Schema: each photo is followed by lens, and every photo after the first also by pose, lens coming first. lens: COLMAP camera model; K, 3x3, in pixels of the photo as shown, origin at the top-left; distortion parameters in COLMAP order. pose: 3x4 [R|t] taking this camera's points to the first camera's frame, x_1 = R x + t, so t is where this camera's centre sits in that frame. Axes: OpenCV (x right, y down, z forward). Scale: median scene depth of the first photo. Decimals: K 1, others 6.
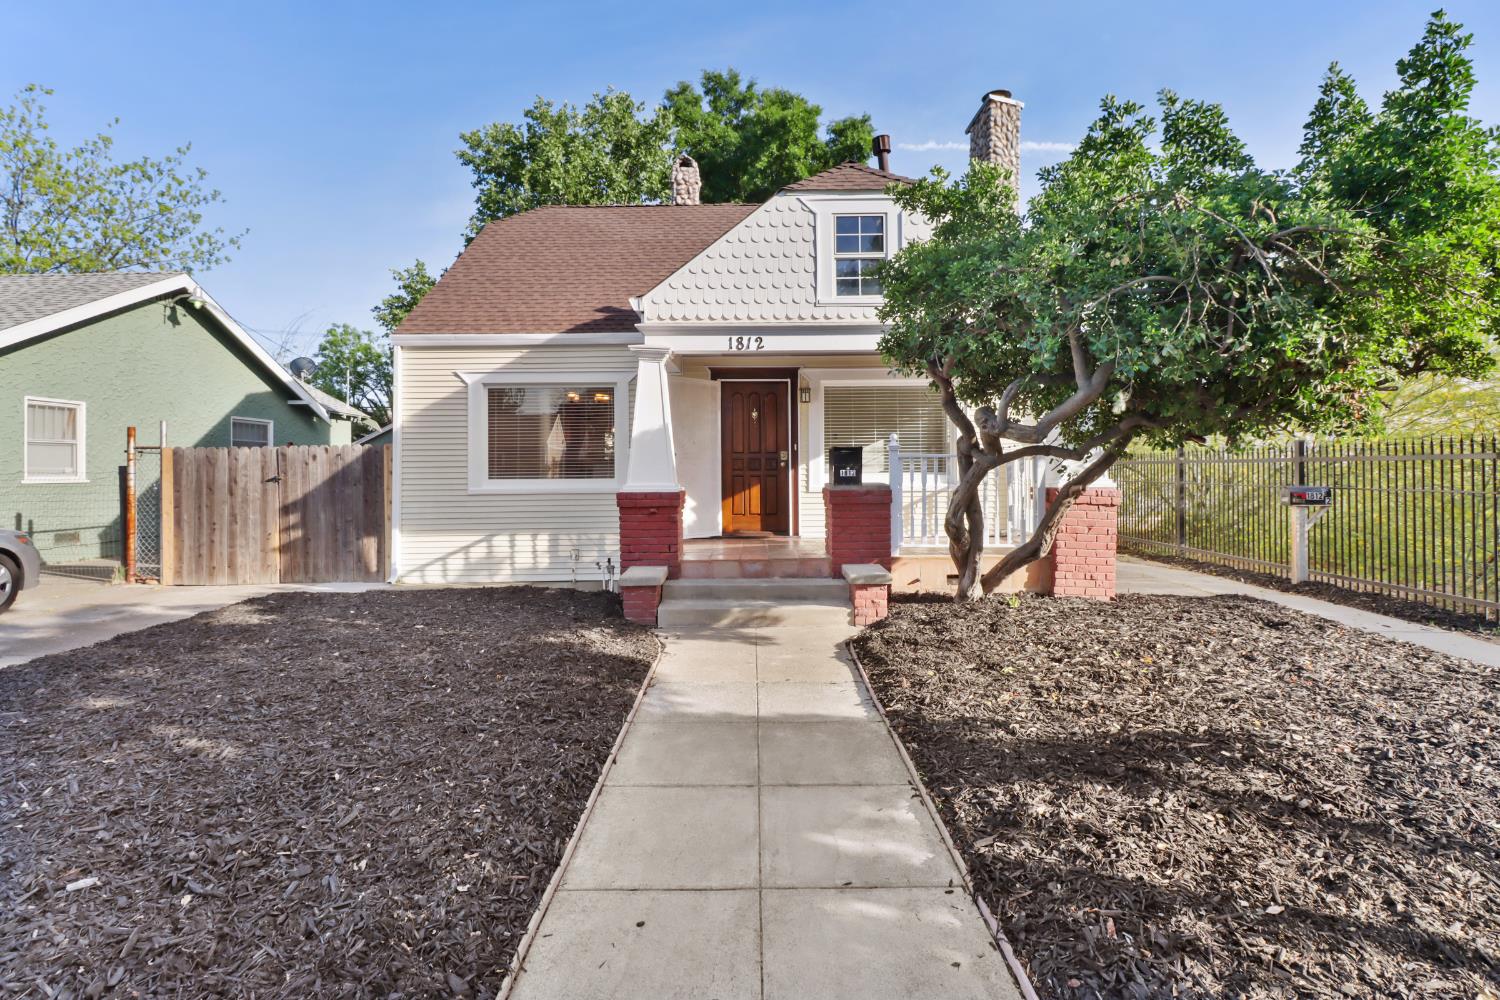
lens RADIAL K [[697.3, 0, 748.4], [0, 697.3, 468.5], [0, 0, 1]] dist [0.020743, -0.013951]
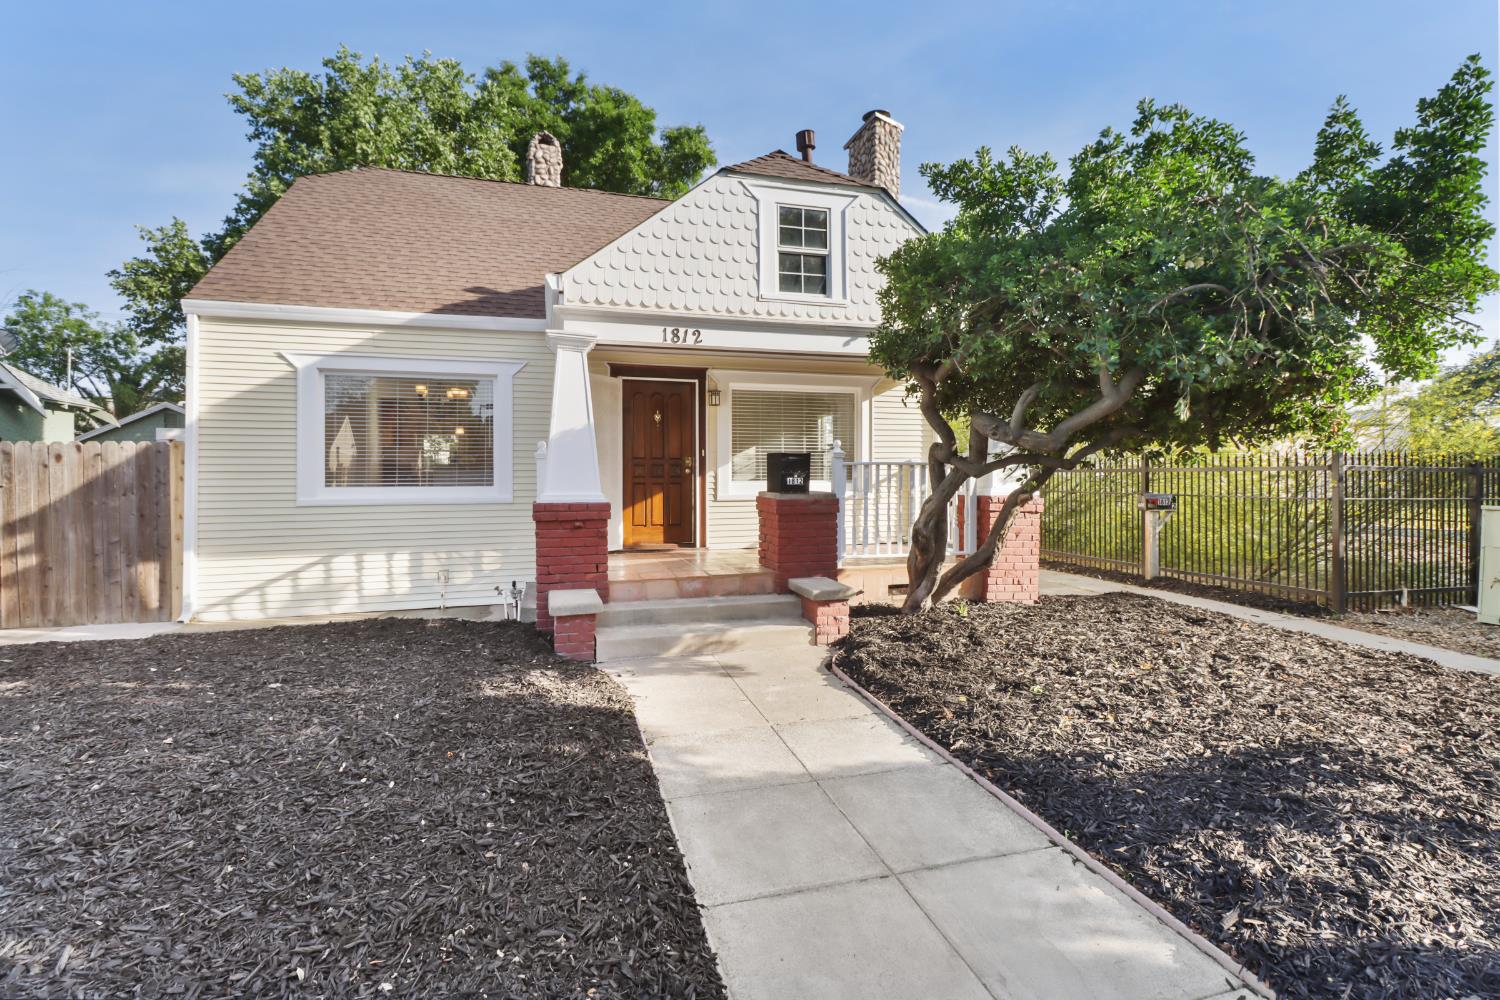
lens RADIAL K [[679.1, 0, 752.3], [0, 679.1, 477.3], [0, 0, 1]] dist [0.018546, -0.012662]
pose [[0.958914, 0.003861, 0.283670, -0.160067], [-0.004754, 0.999986, 0.002458, -0.000426], [-0.283657, -0.003706, 0.958919, 0.132927]]
